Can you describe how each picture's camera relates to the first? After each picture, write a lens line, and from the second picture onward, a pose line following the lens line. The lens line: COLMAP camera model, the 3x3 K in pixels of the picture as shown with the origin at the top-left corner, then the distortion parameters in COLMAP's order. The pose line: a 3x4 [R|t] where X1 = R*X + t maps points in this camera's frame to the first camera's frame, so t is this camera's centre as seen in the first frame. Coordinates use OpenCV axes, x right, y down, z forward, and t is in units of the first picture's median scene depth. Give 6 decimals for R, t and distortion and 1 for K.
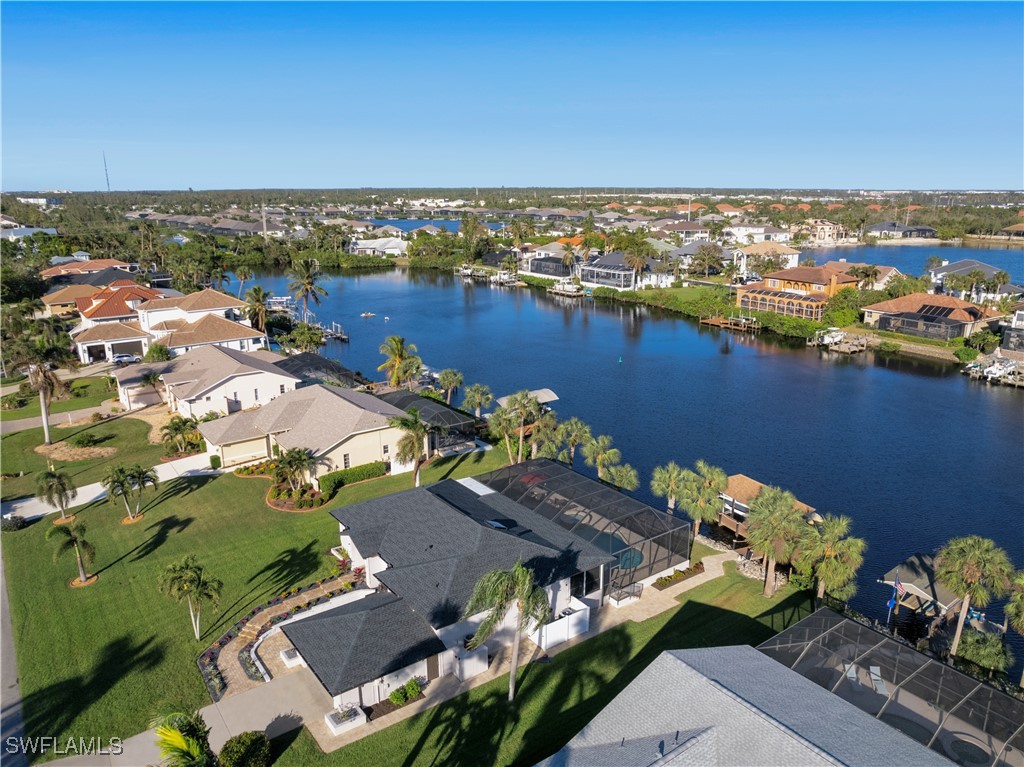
lens RADIAL K [[752.4, 0, 519.0], [0, 752.4, 383.5], [0, 0, 1]] dist [-0.081710, 0.076800]
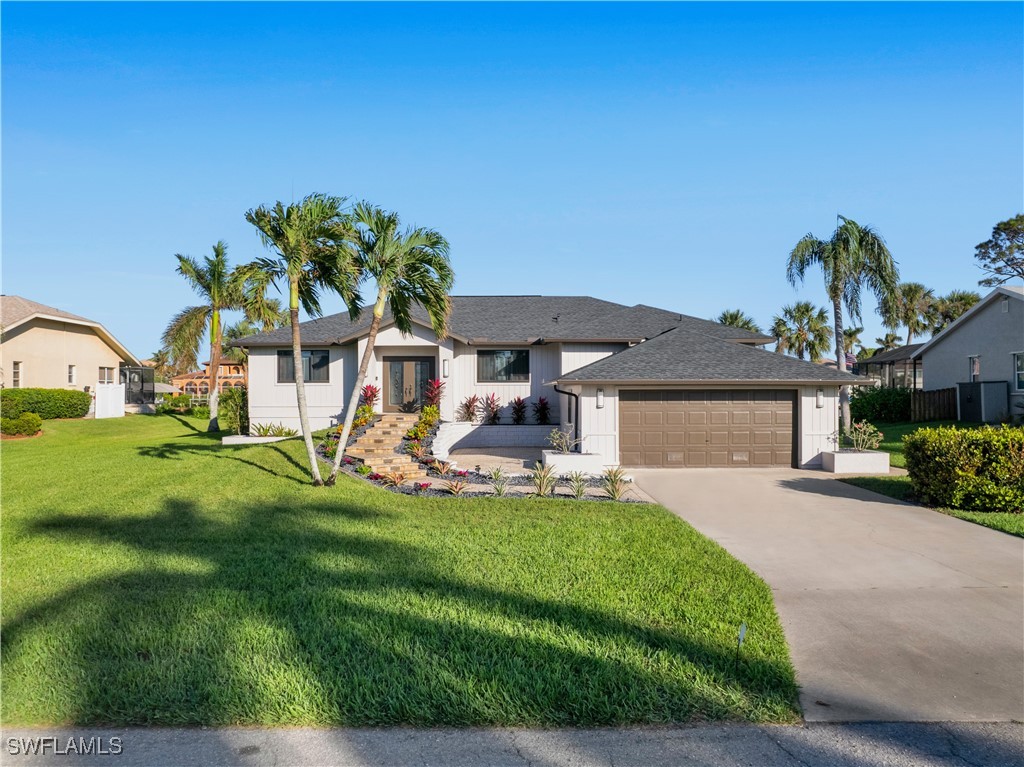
lens RADIAL K [[752.4, 0, 519.0], [0, 752.4, 383.5], [0, 0, 1]] dist [-0.081710, 0.076800]
pose [[0.577493, 0.015759, 0.816244, -0.184570], [0.208309, 0.963875, -0.165988, 0.107902], [-0.789373, 0.265888, 0.553348, 0.217160]]
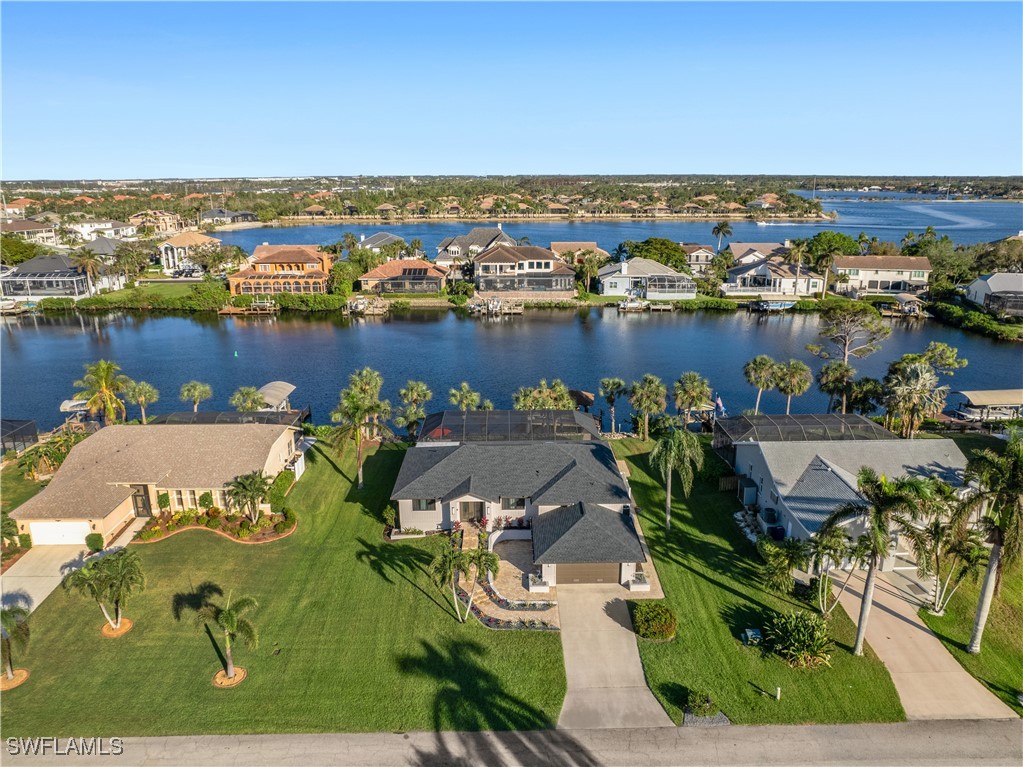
lens RADIAL K [[751.7, 0, 518.5], [0, 751.7, 383.5], [0, 0, 1]] dist [-0.081710, 0.076800]
pose [[0.578626, -0.222029, 0.784790, -0.326878], [0.211159, 0.970206, 0.118798, -0.023565], [-0.787784, 0.096976, 0.608269, 0.078187]]
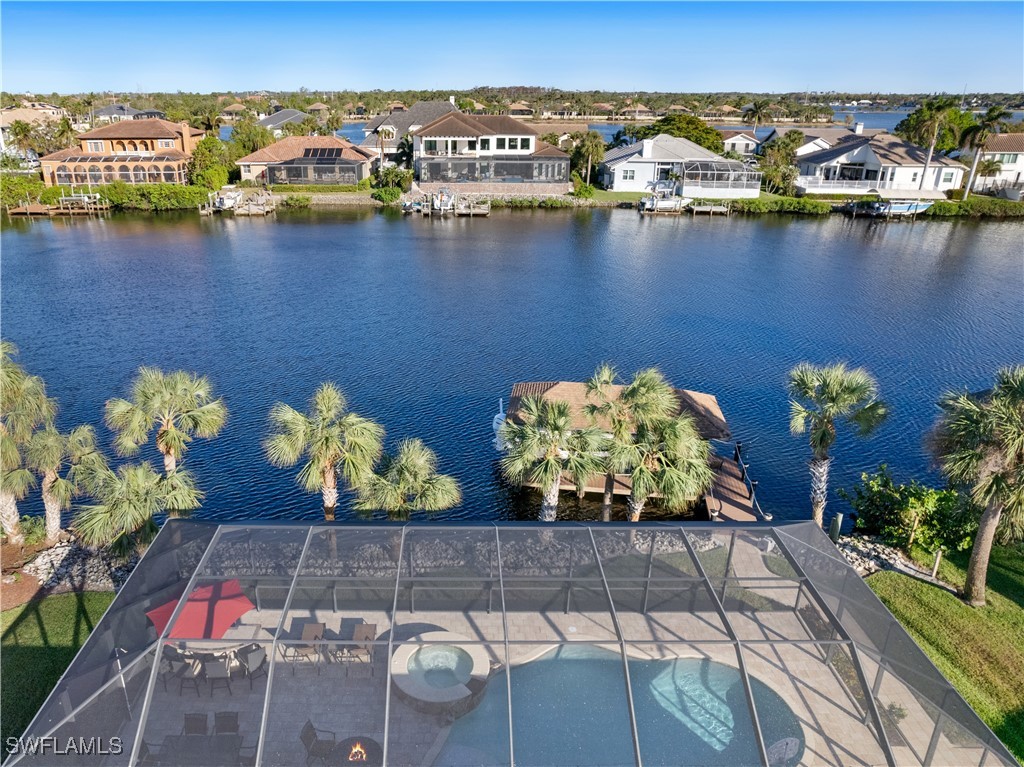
lens RADIAL K [[751.5, 0, 448.3], [0, 751.5, 385.6], [0, 0, 1]] dist [-0.092840, 0.084671]
pose [[0.600950, -0.290684, 0.744555, -0.043118], [0.202439, 0.956505, 0.210038, 0.003708], [-0.773225, 0.024505, 0.633658, 0.307343]]
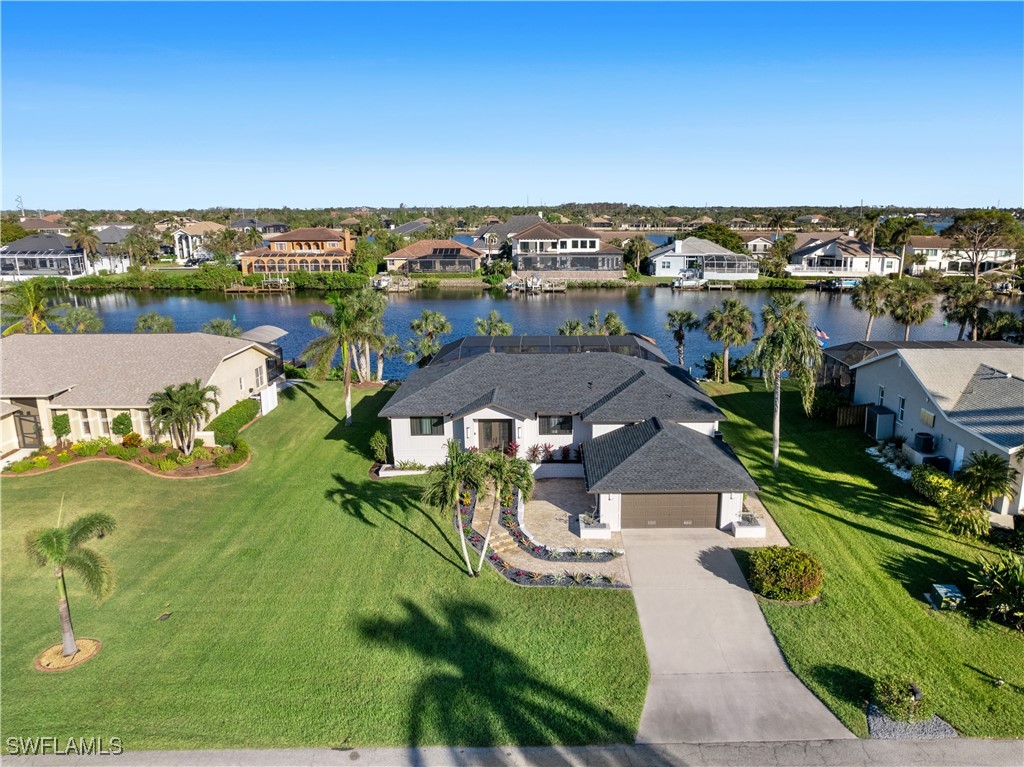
lens RADIAL K [[755.4, 0, 557.7], [0, 755.4, 381.8], [0, 0, 1]] dist [-0.089866, 0.091320]
pose [[0.580963, -0.181497, 0.793436, -0.253832], [0.208154, 0.975535, 0.070739, 0.044149], [-0.786863, 0.124060, 0.604529, 0.151634]]
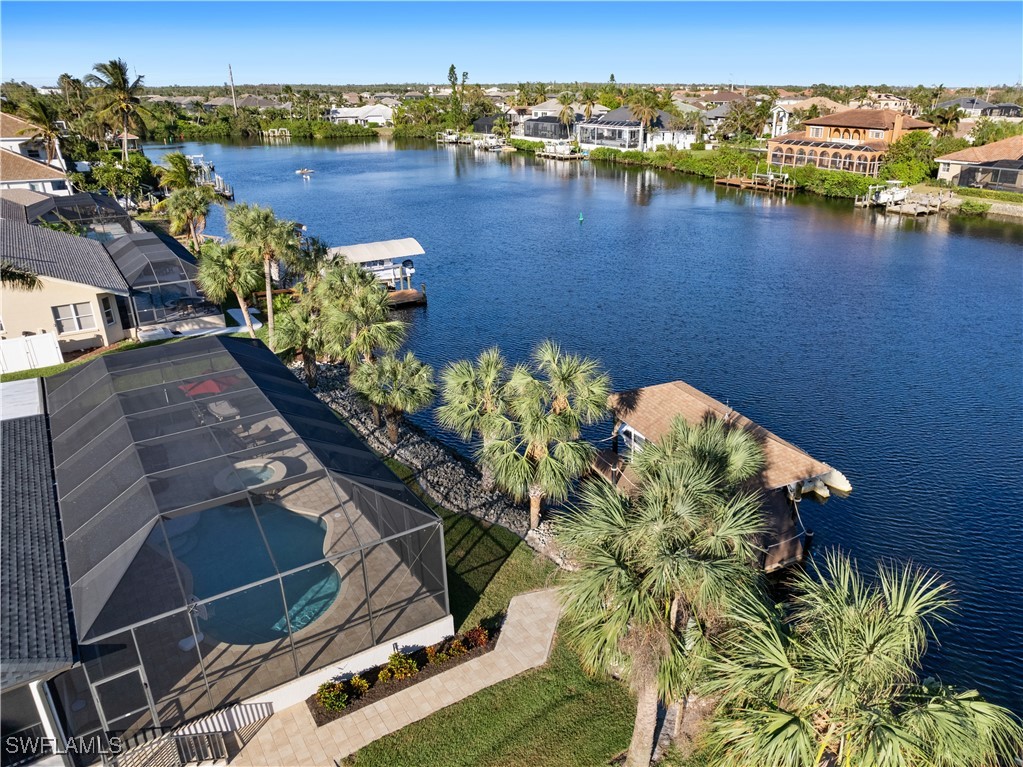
lens RADIAL K [[754.6, 0, 557.2], [0, 754.6, 381.8], [0, 0, 1]] dist [-0.089866, 0.091320]
pose [[0.999798, 0.012830, -0.015475, 0.096683], [-0.010882, 0.992717, 0.119973, 0.028351], [0.016901, -0.119781, 0.992656, 0.226679]]
